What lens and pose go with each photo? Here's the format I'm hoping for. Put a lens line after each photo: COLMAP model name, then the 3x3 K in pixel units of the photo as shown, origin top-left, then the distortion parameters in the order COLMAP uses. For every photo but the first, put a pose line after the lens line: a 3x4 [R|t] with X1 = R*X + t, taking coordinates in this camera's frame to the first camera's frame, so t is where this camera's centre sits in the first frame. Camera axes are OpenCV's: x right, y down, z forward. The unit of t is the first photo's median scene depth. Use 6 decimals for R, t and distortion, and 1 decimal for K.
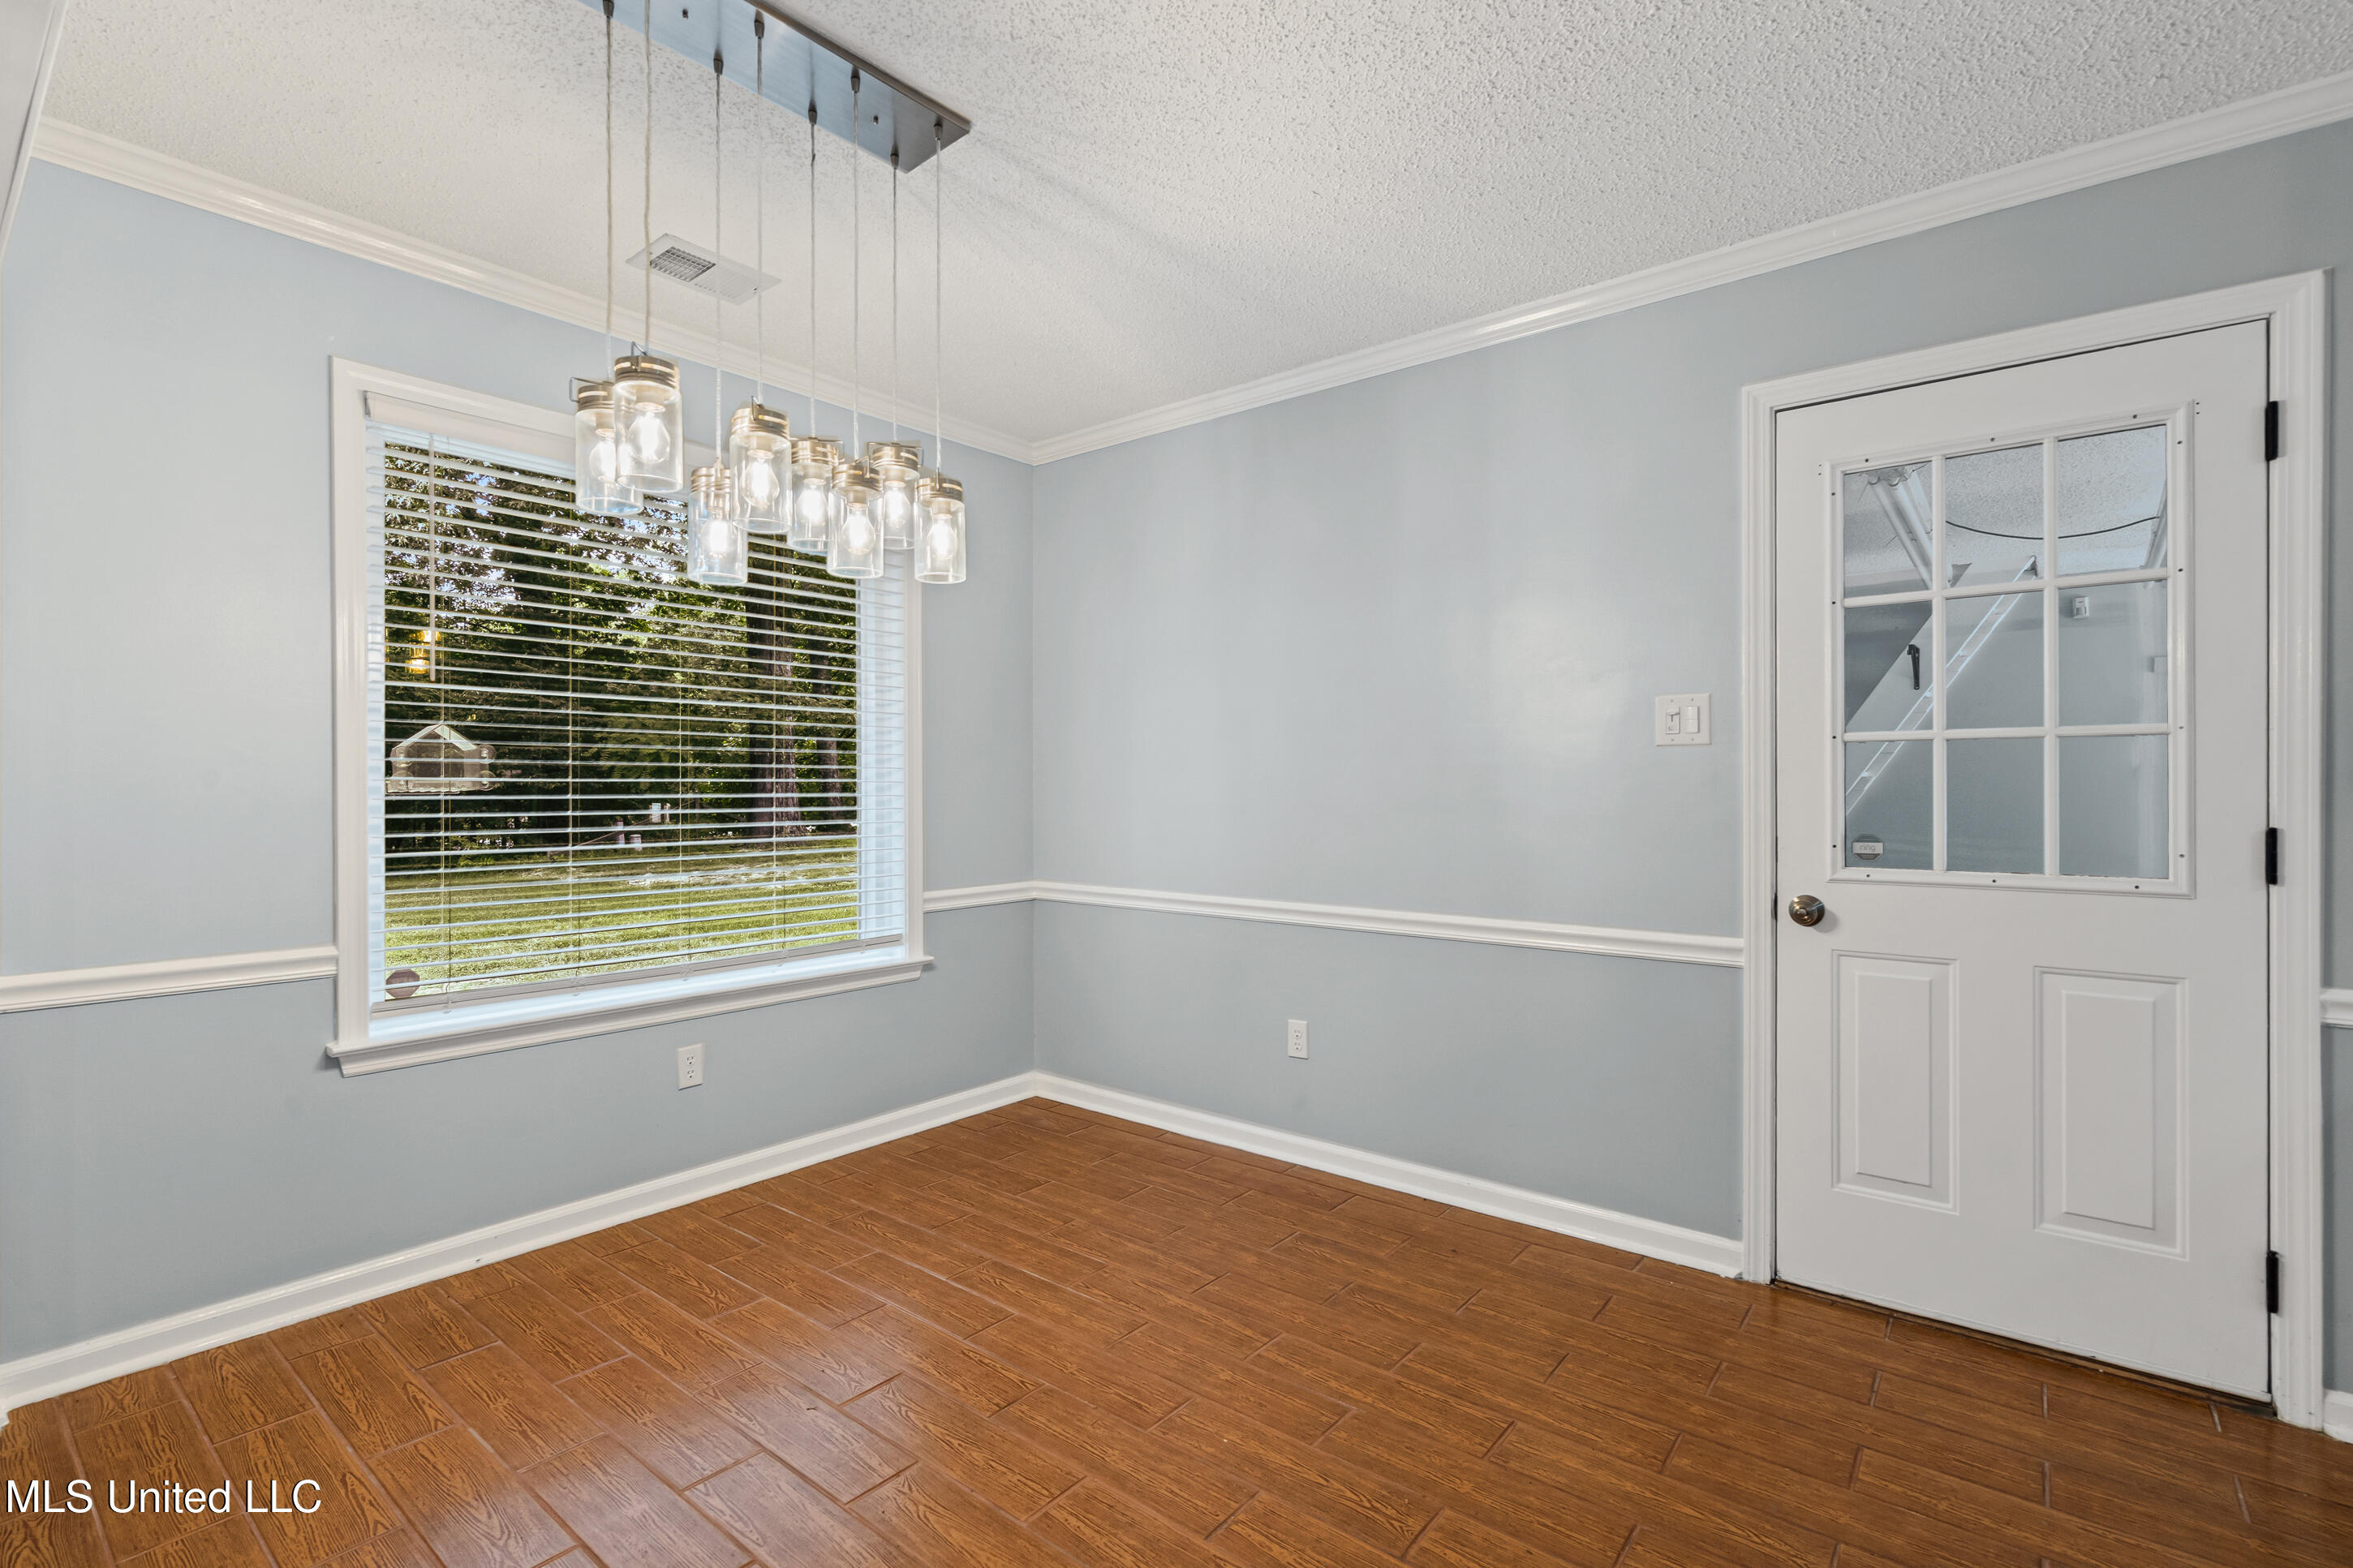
lens RADIAL K [[1076.2, 0, 1154.9], [0, 1076.2, 793.3], [0, 0, 1]] dist [-0.009330, 0.002323]
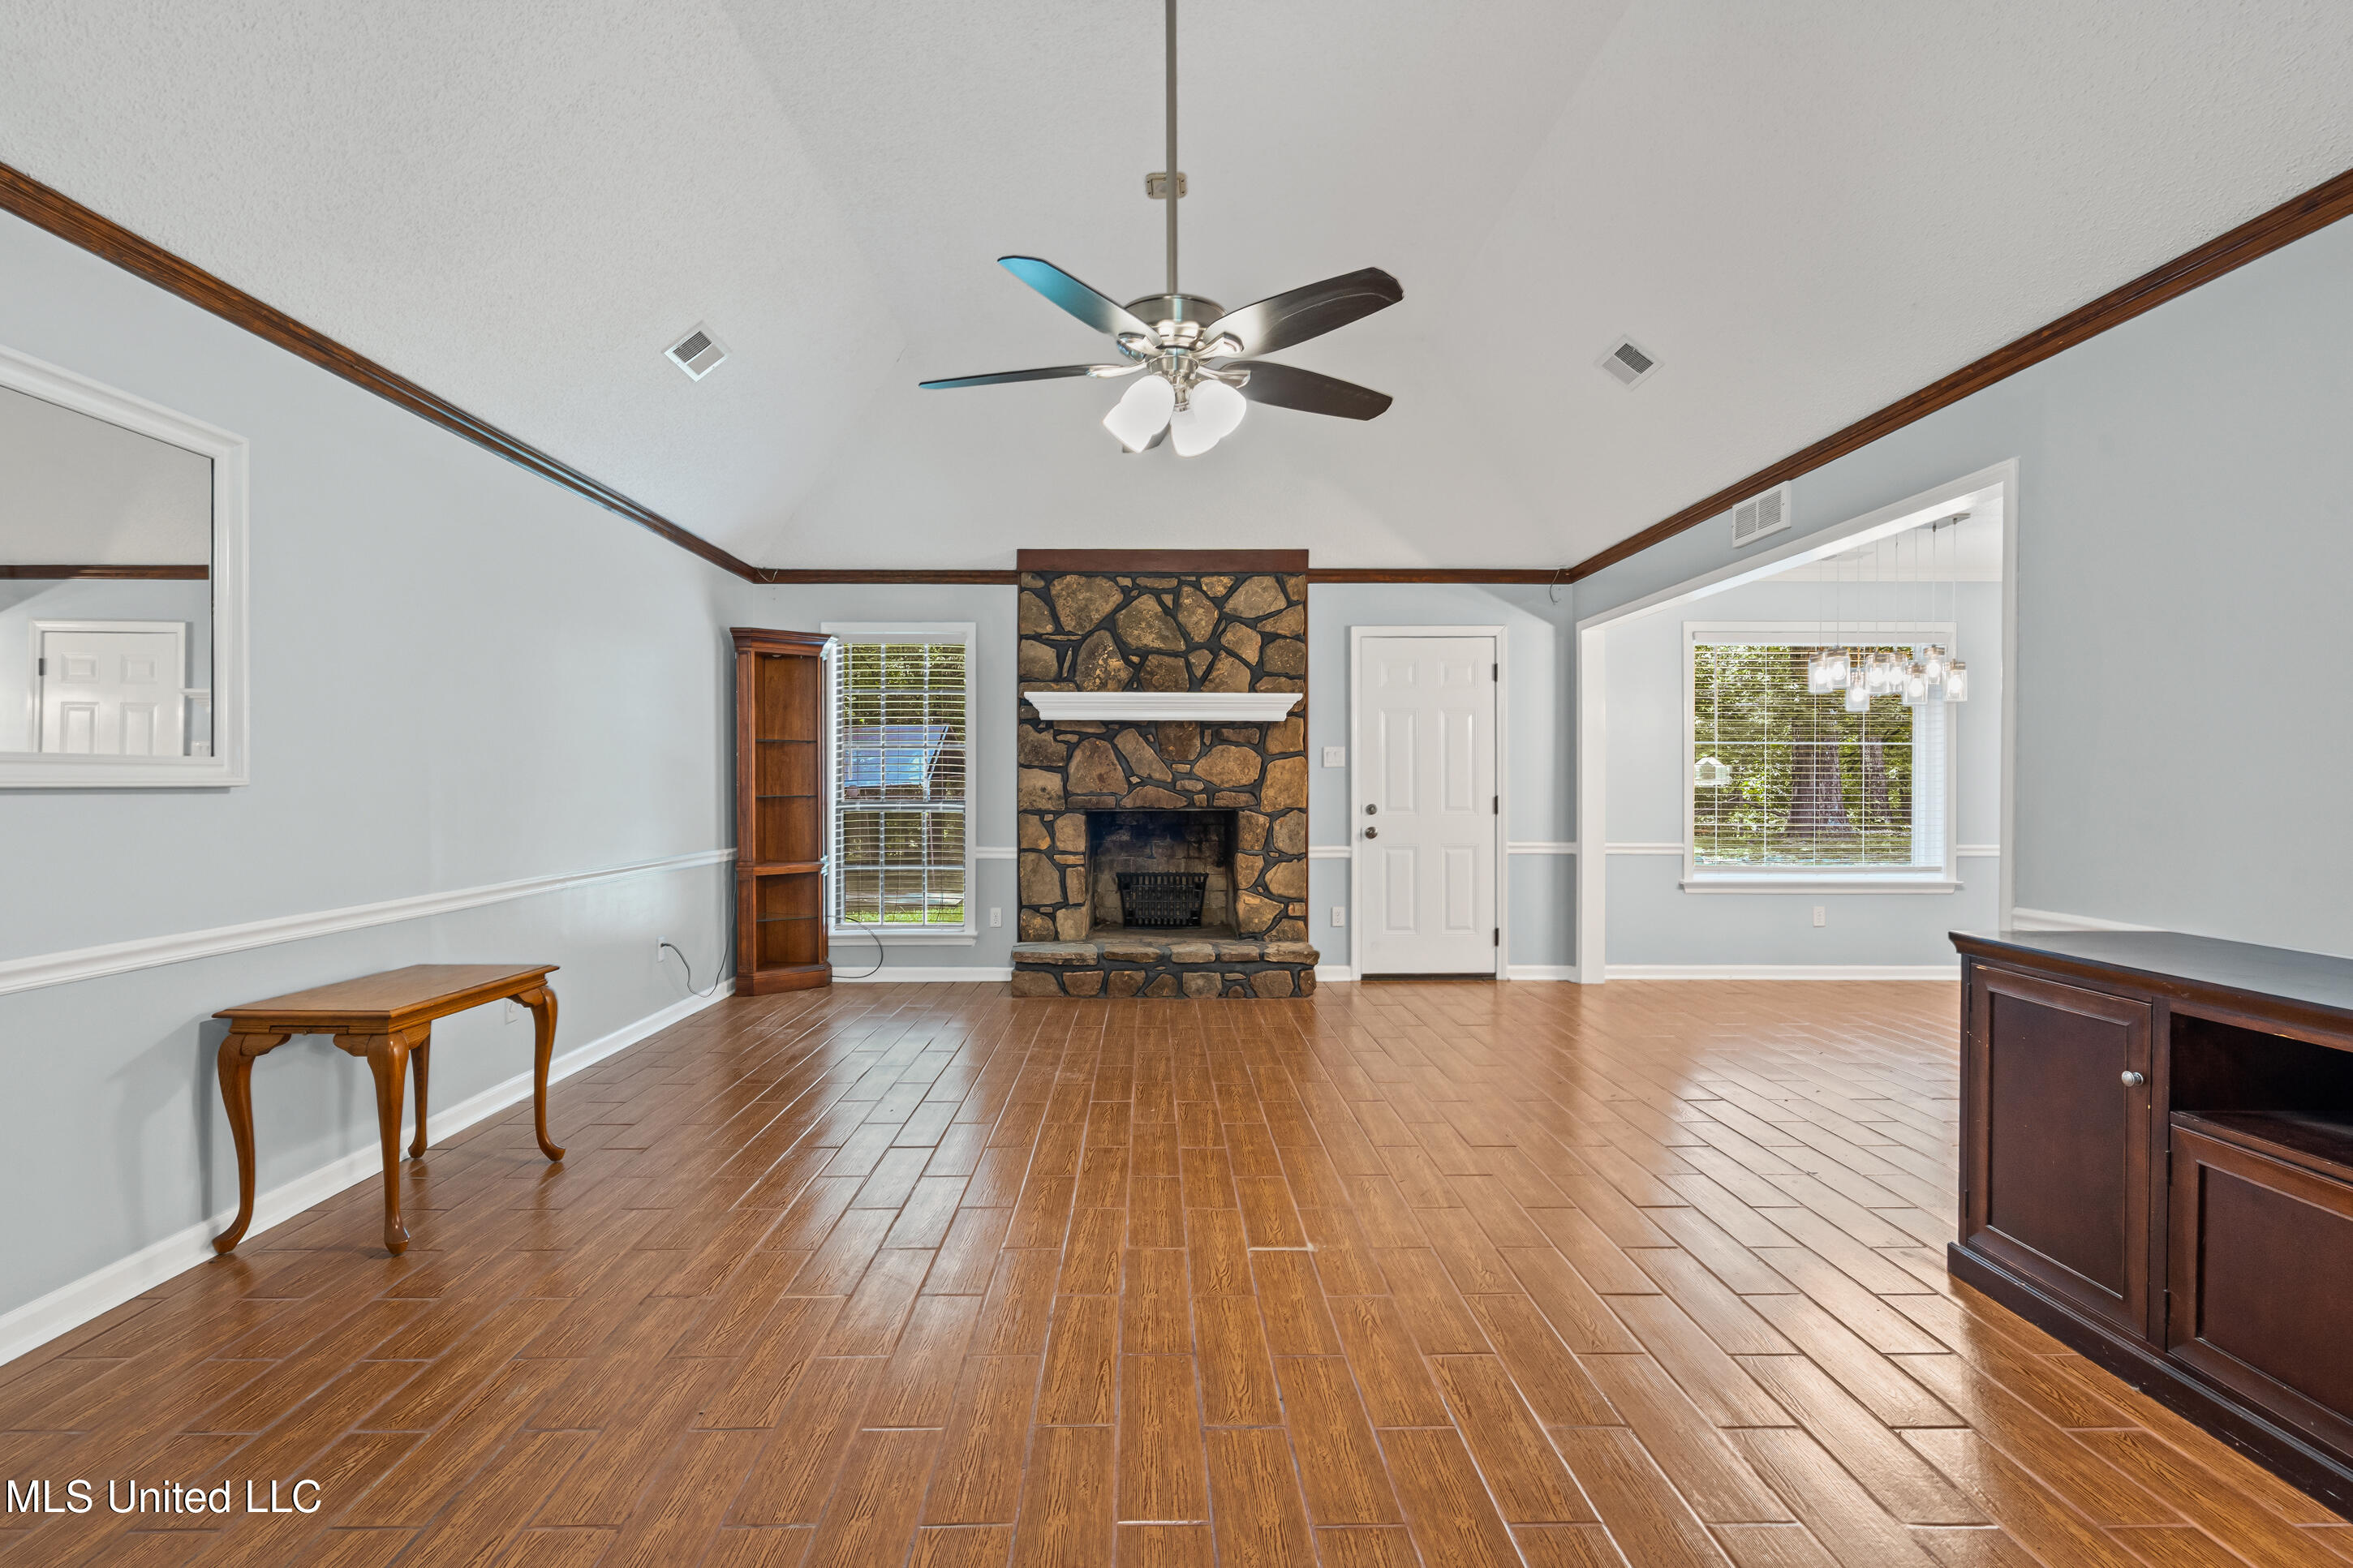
lens RADIAL K [[1076.2, 0, 1157.8], [0, 1076.2, 788.0], [0, 0, 1]] dist [-0.009330, 0.002323]
pose [[0.632568, 0.013544, -0.774386, 0.434944], [-0.008562, 0.999908, 0.010495, -0.011609], [0.774457, -0.000008, 0.632626, -1.555285]]
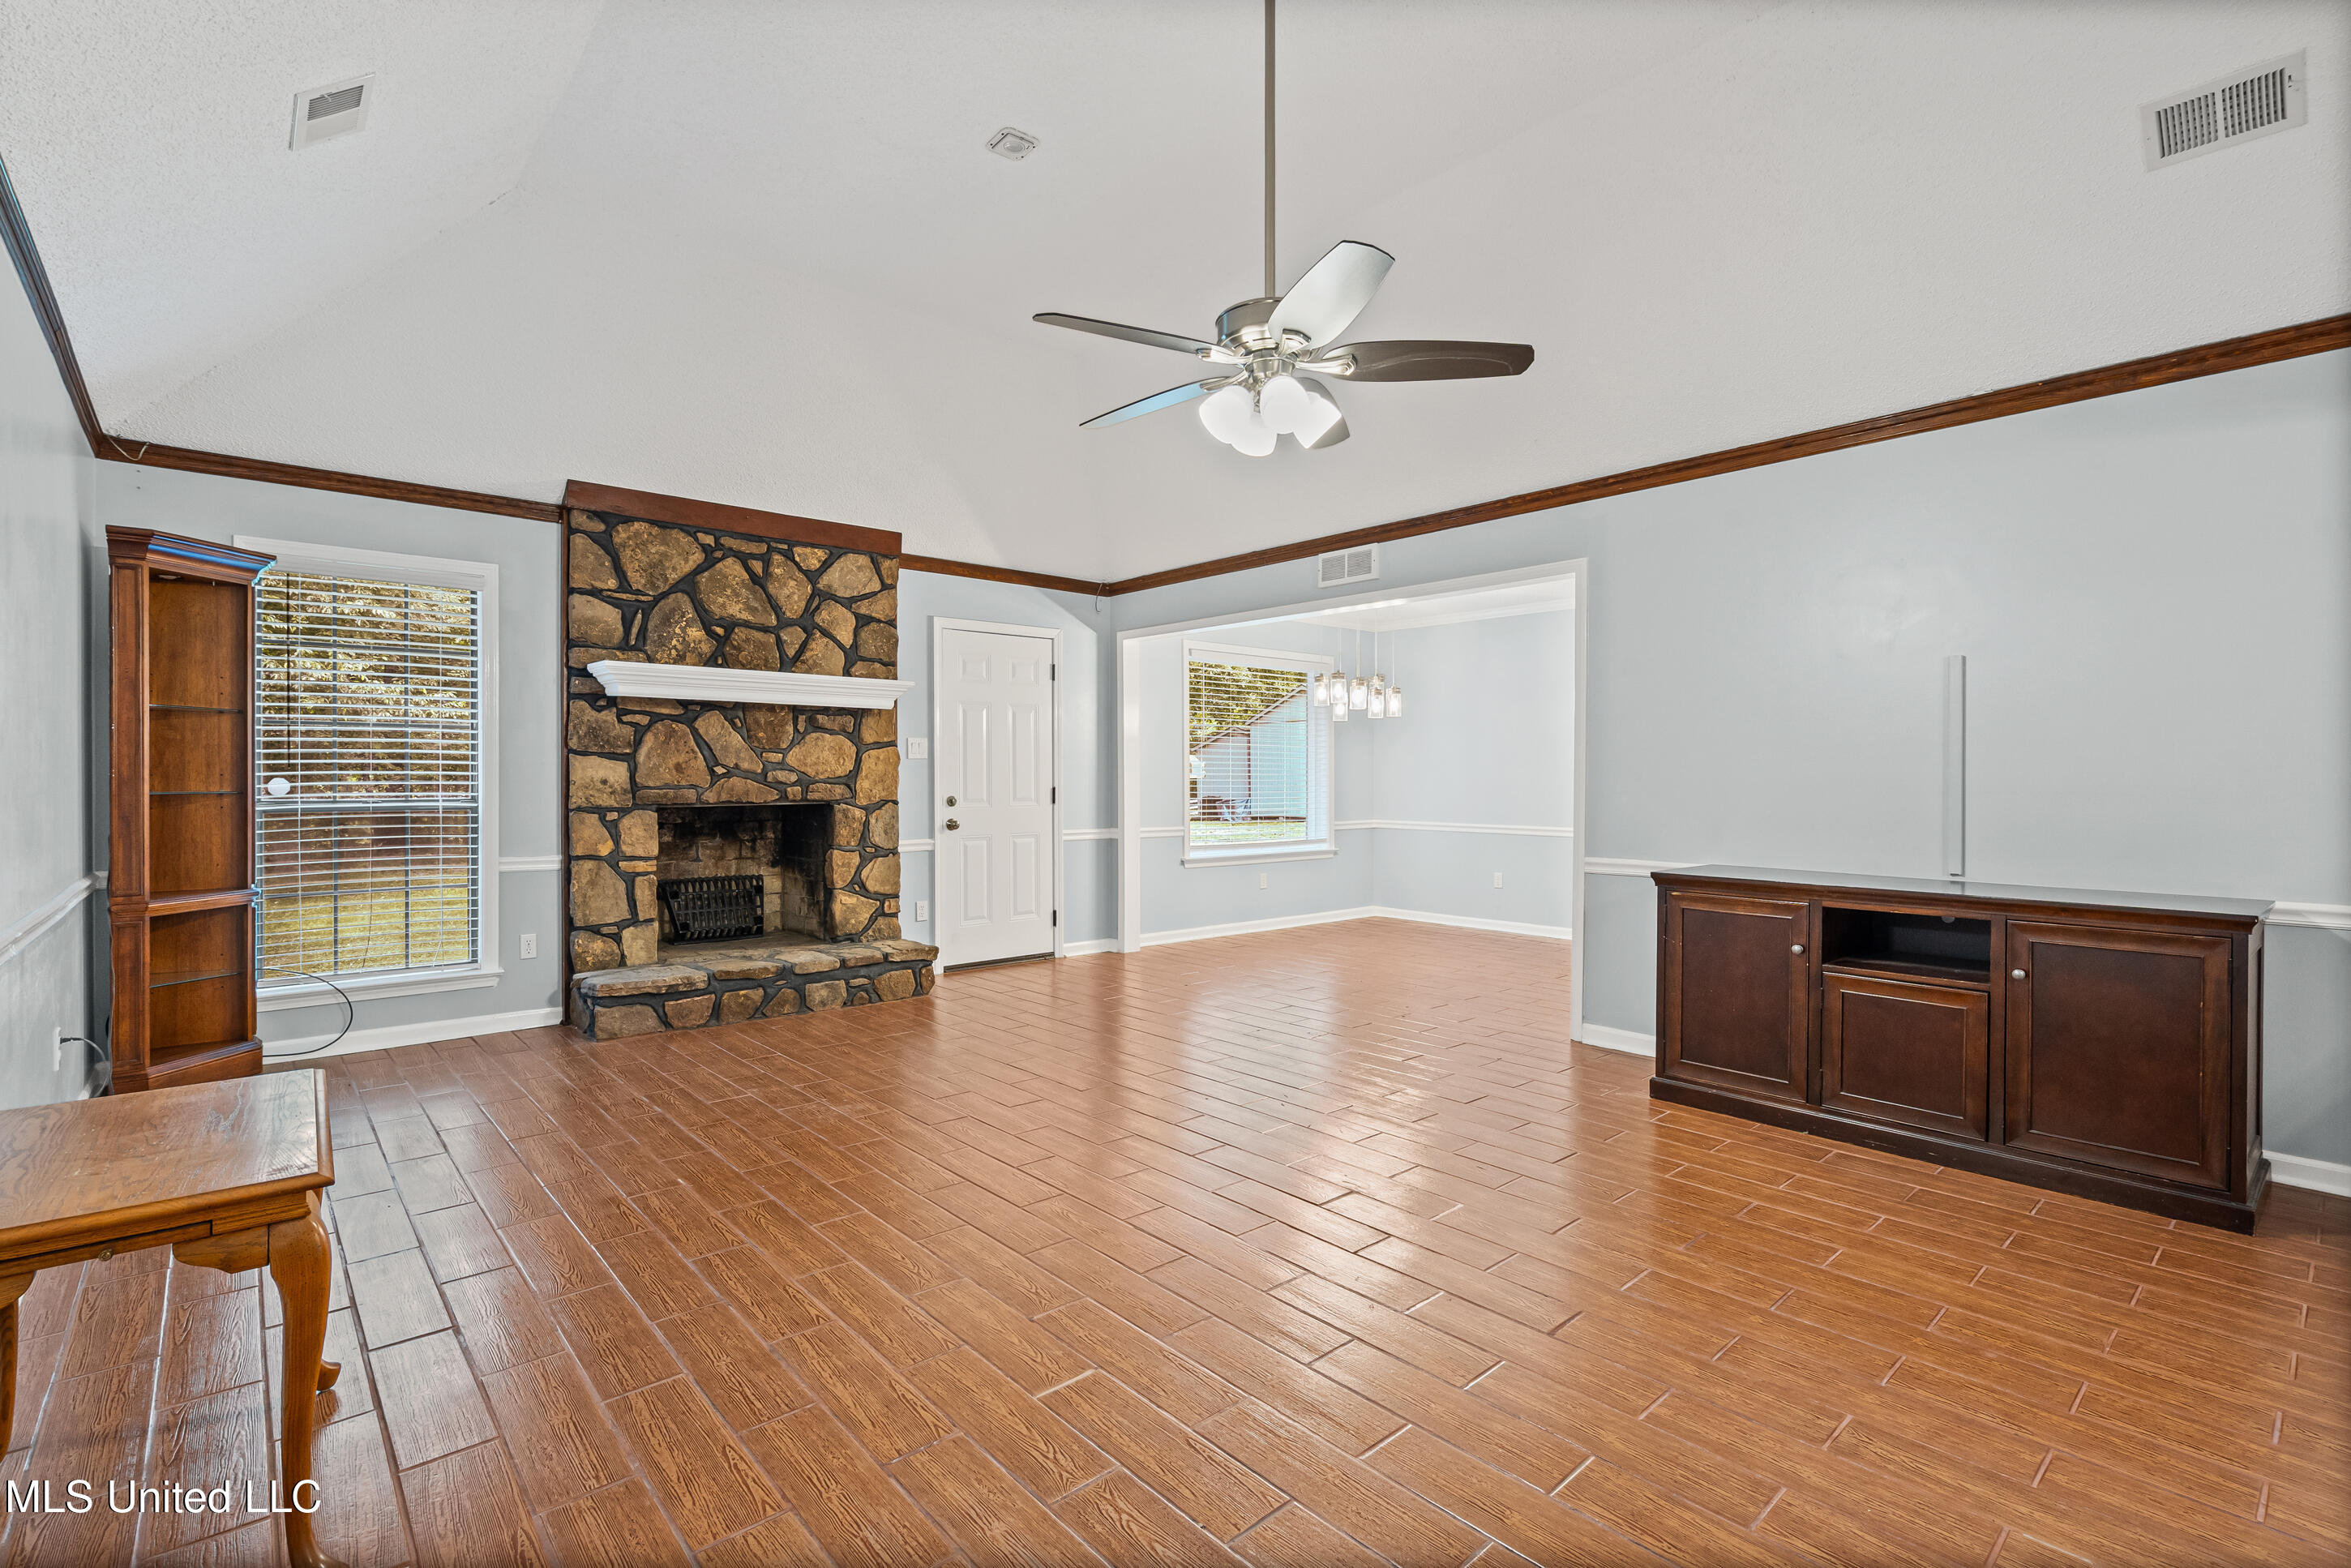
lens RADIAL K [[1075.4, 0, 1131.9], [0, 1075.4, 778.3], [0, 0, 1]] dist [-0.009330, 0.002323]
pose [[0.982445, 0.010862, -0.186238, -0.294096], [-0.011064, 0.999939, -0.000042, 0.002573], [0.186226, 0.002102, 0.982505, -1.962634]]
